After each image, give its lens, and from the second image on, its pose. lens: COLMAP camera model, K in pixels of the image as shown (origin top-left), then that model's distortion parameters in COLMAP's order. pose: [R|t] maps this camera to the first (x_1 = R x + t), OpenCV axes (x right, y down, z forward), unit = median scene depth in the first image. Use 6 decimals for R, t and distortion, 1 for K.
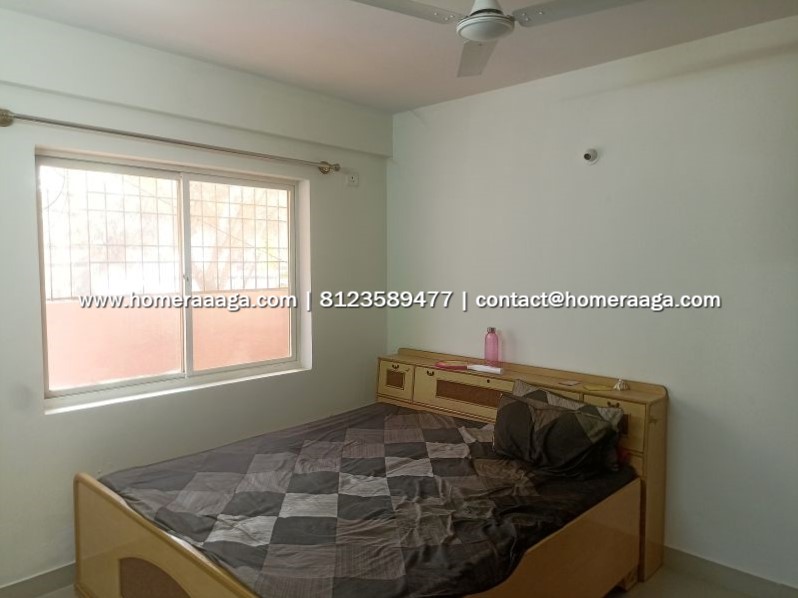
lens RADIAL K [[591.2, 0, 399.0], [0, 591.2, 299.0], [0, 0, 1]] dist [0.001762, -0.005065]
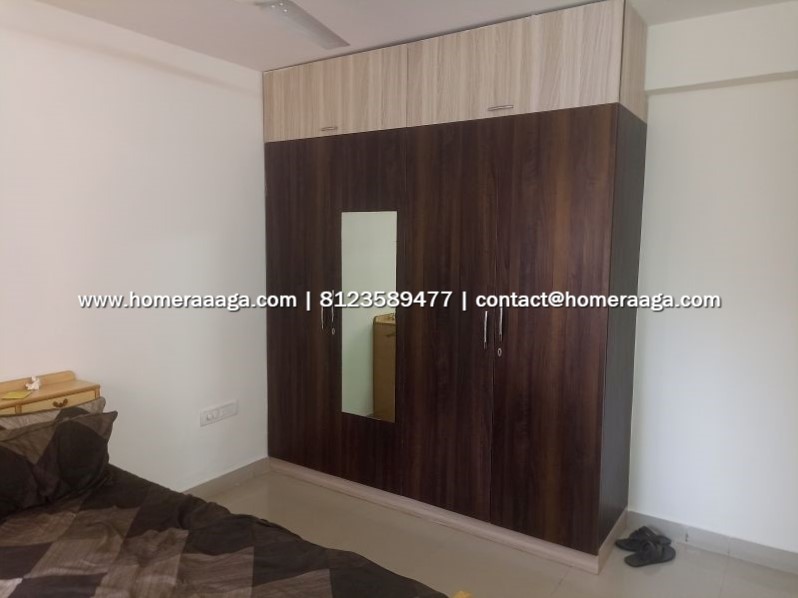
lens RADIAL K [[591.2, 0, 399.0], [0, 591.2, 299.0], [0, 0, 1]] dist [0.001762, -0.005065]
pose [[-0.175981, -0.109175, 0.978321, -0.604292], [0.055481, 0.991151, 0.120587, -0.056663], [-0.982829, 0.075500, -0.168367, 0.675144]]
